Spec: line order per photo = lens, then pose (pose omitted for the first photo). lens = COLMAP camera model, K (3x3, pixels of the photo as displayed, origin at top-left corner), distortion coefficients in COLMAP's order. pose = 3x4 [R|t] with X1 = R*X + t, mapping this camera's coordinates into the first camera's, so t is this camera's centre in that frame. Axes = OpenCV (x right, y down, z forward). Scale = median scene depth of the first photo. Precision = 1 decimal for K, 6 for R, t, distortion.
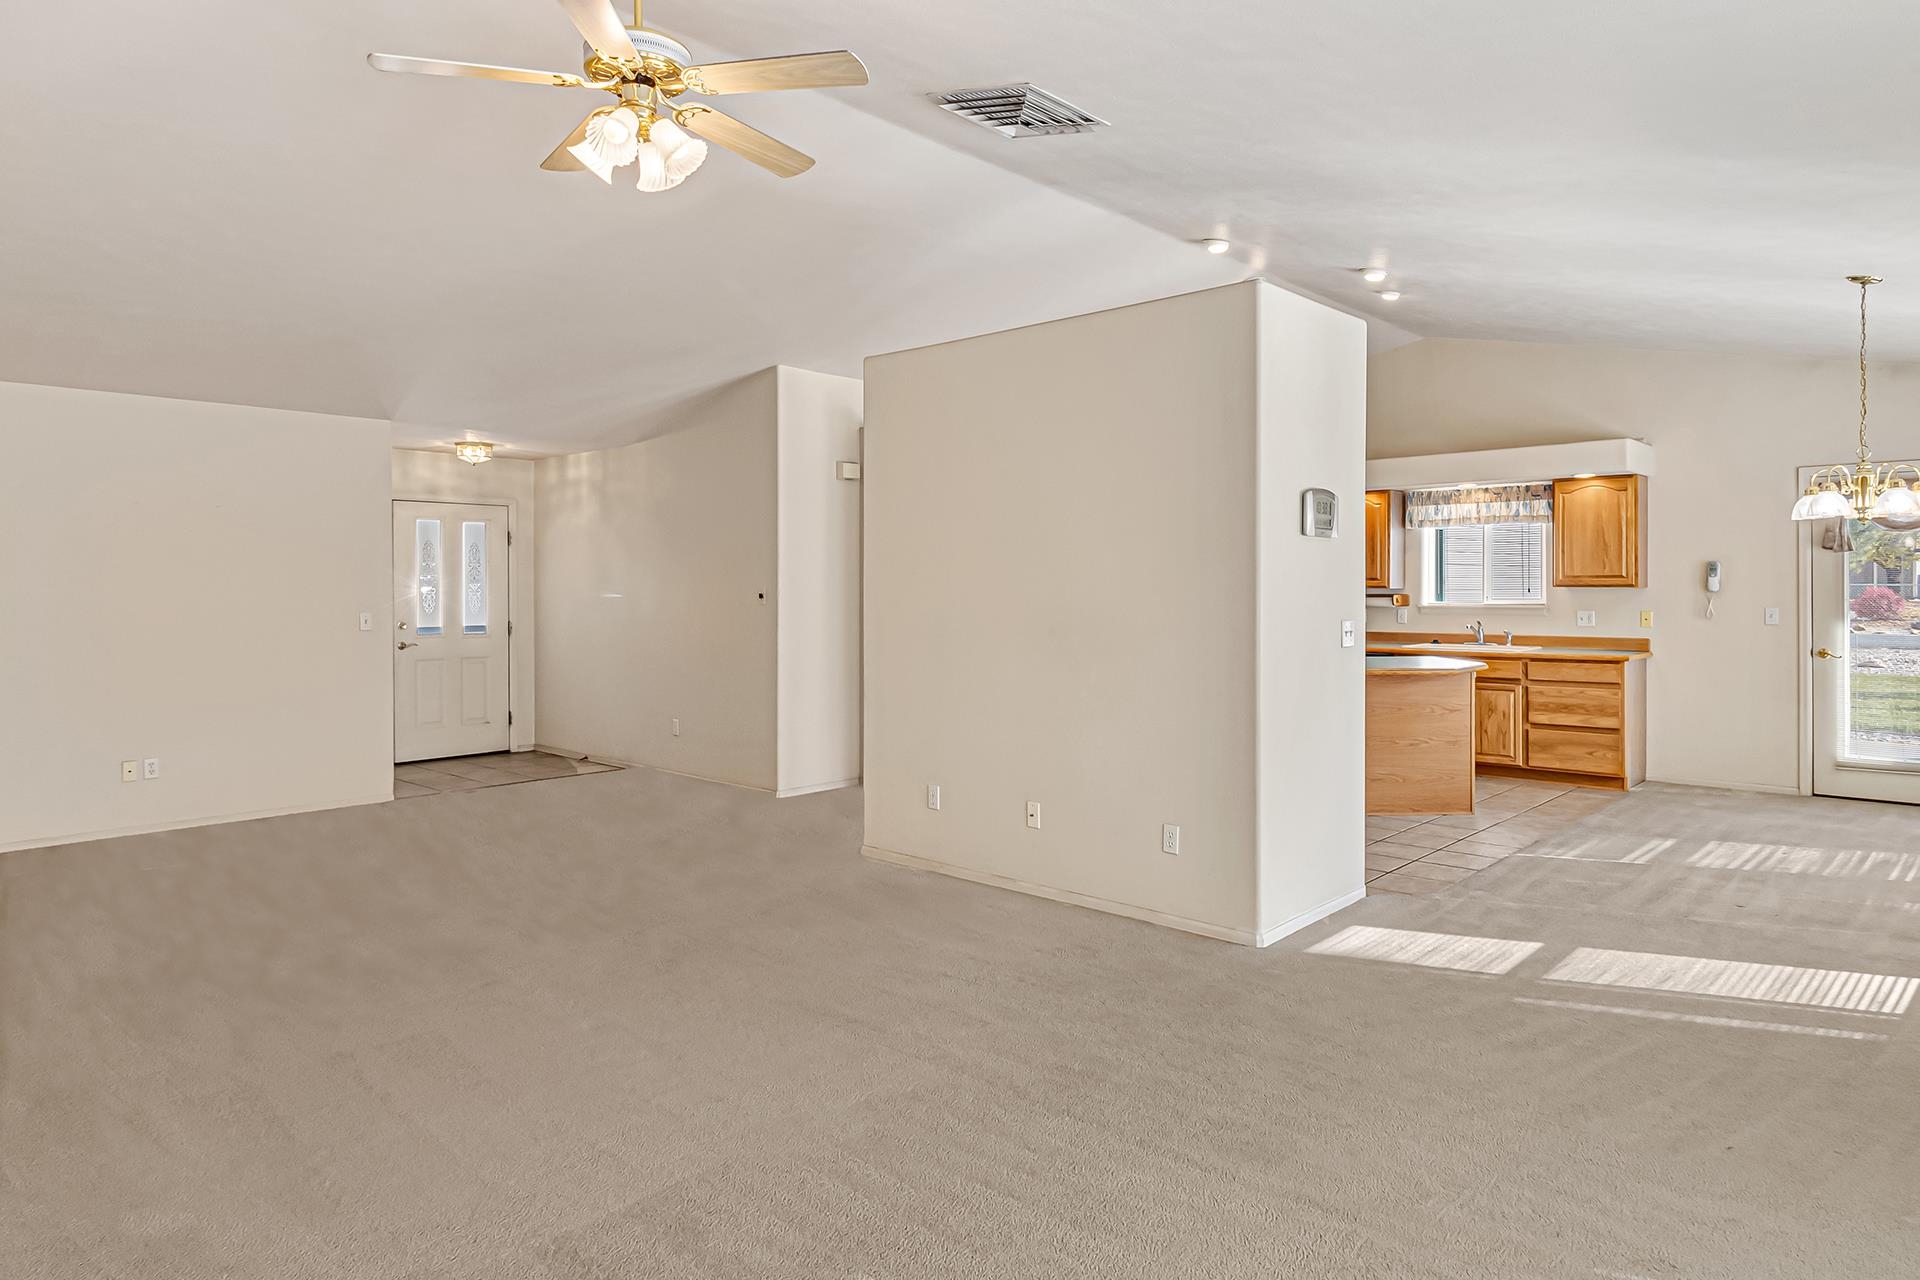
lens RADIAL K [[1156.0, 0, 961.2], [0, 1156.0, 590.7], [0, 0, 1]] dist [0.003366, 0.000809]
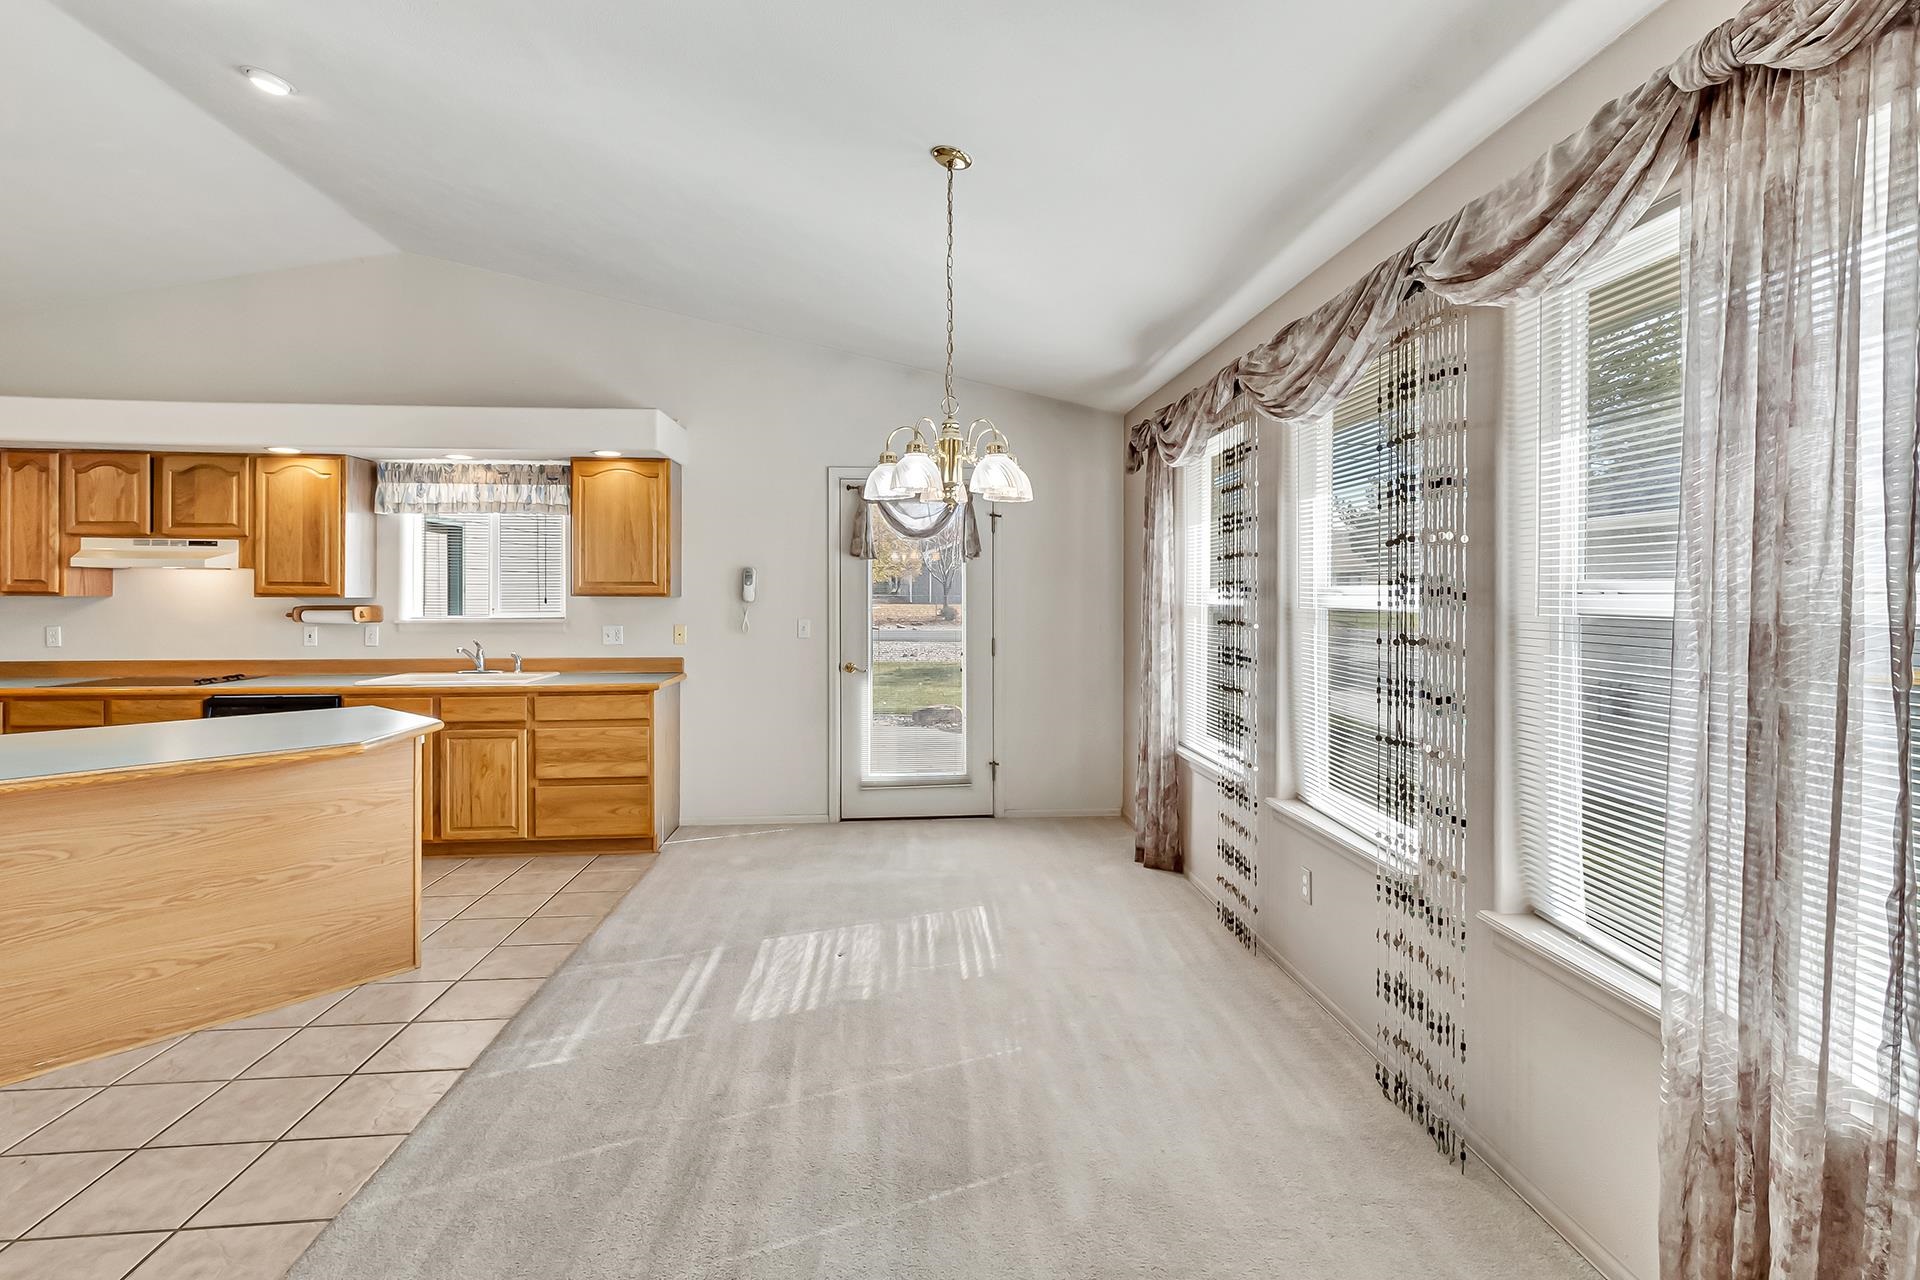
lens RADIAL K [[915.3, 0, 971.0], [0, 915.3, 599.5], [0, 0, 1]] dist [0.010211, -0.000310]
pose [[0.672938, -0.000126, 0.739698, 0.237392], [-0.000501, 1.000000, 0.000626, -0.001526], [-0.739698, -0.000792, 0.672938, 0.388160]]
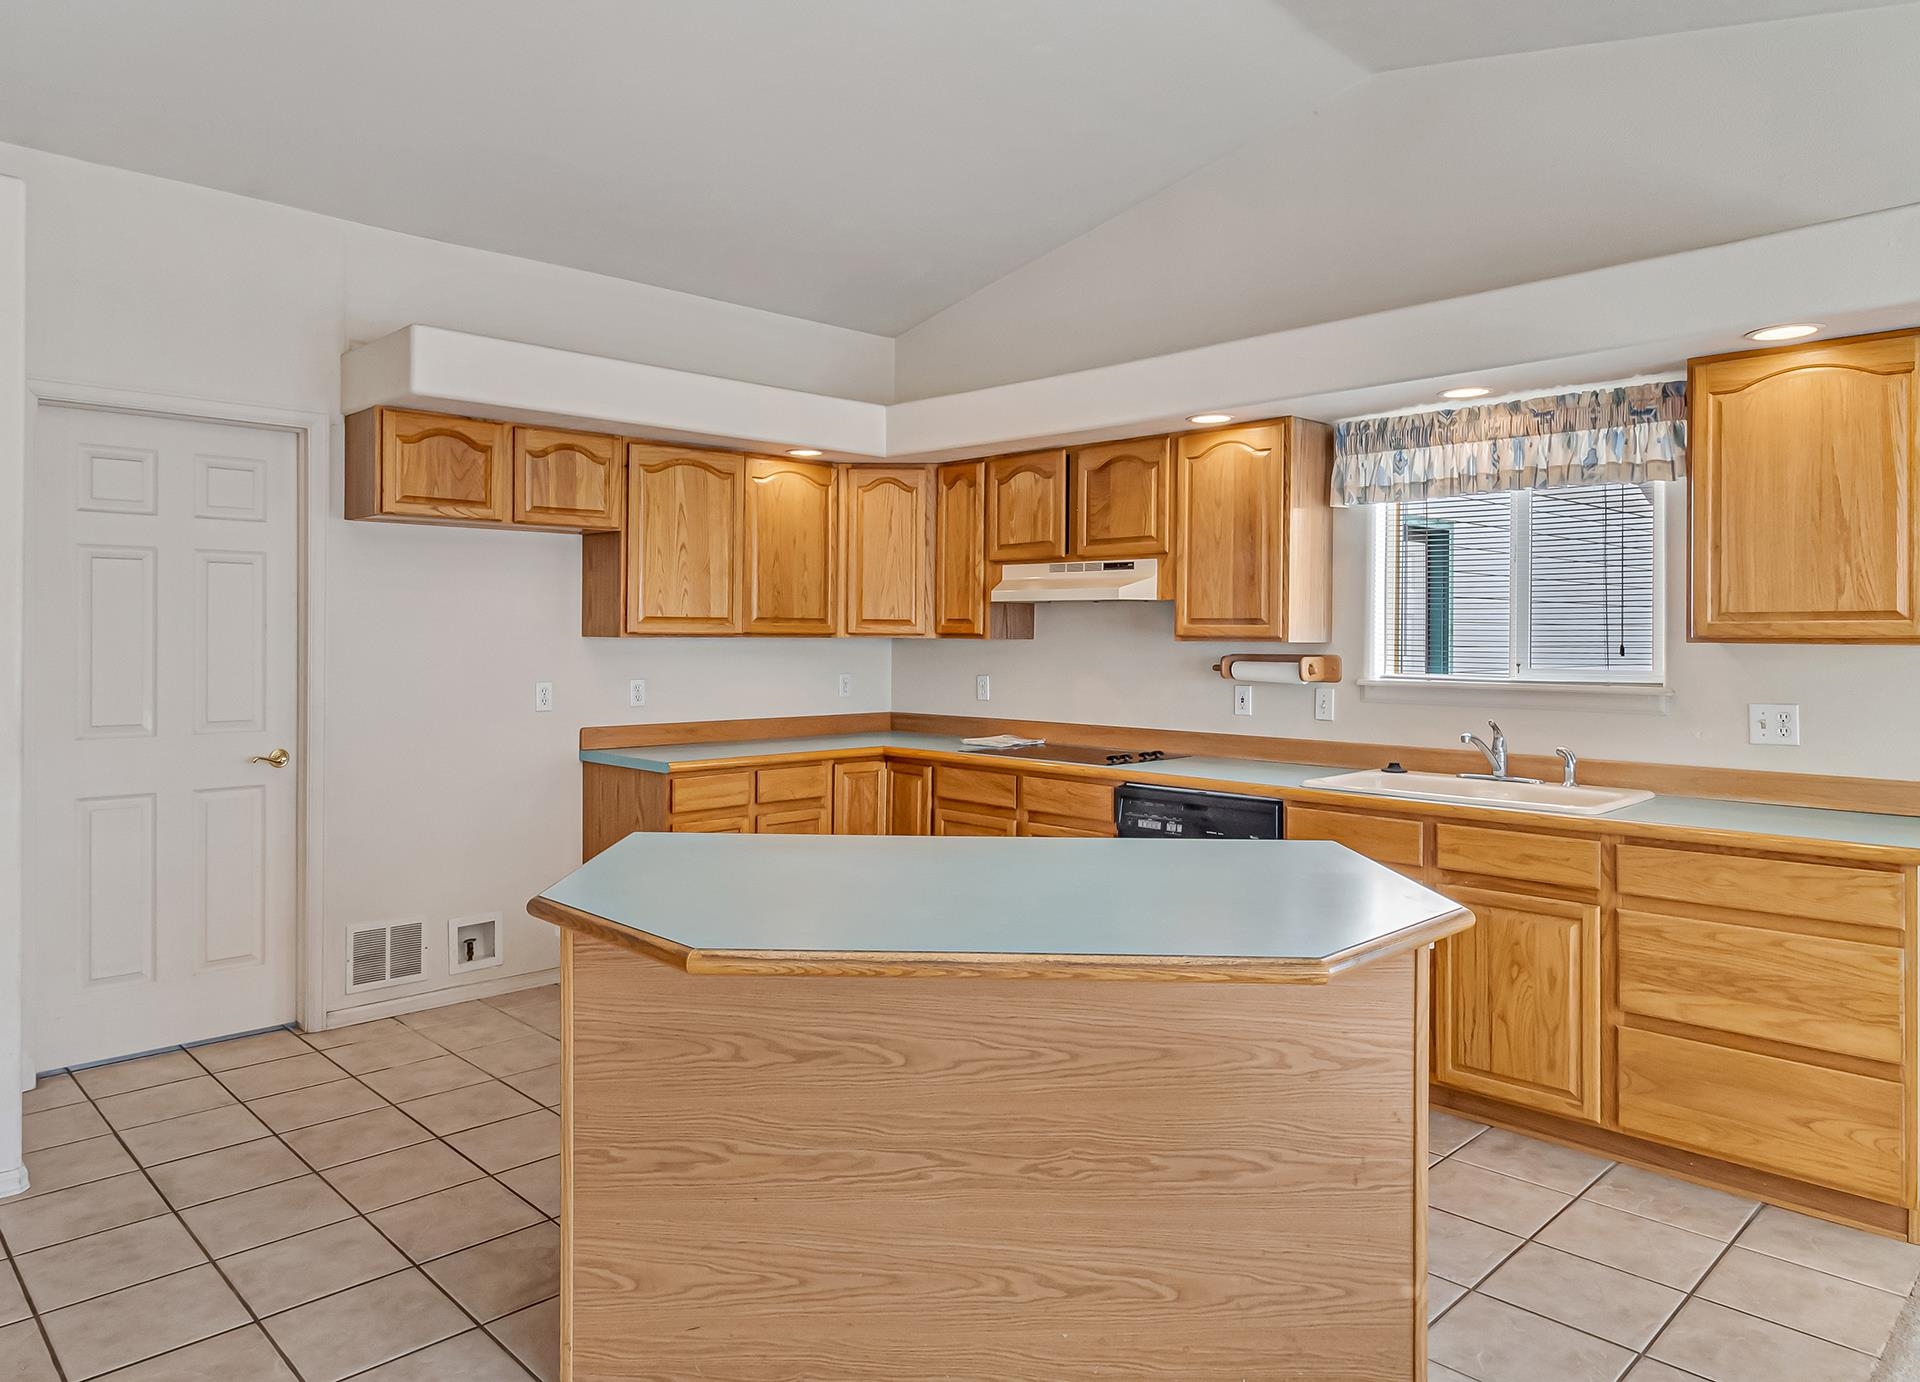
lens RADIAL K [[1237.8, 0, 882.4], [0, 1237.8, 635.3], [0, 0, 1]] dist [-0.001148, 0.001460]
pose [[0.996840, 0.006674, -0.079155, 0.280342], [-0.006956, 0.999970, -0.003290, -0.002277], [0.079131, 0.003830, 0.996857, 0.574651]]
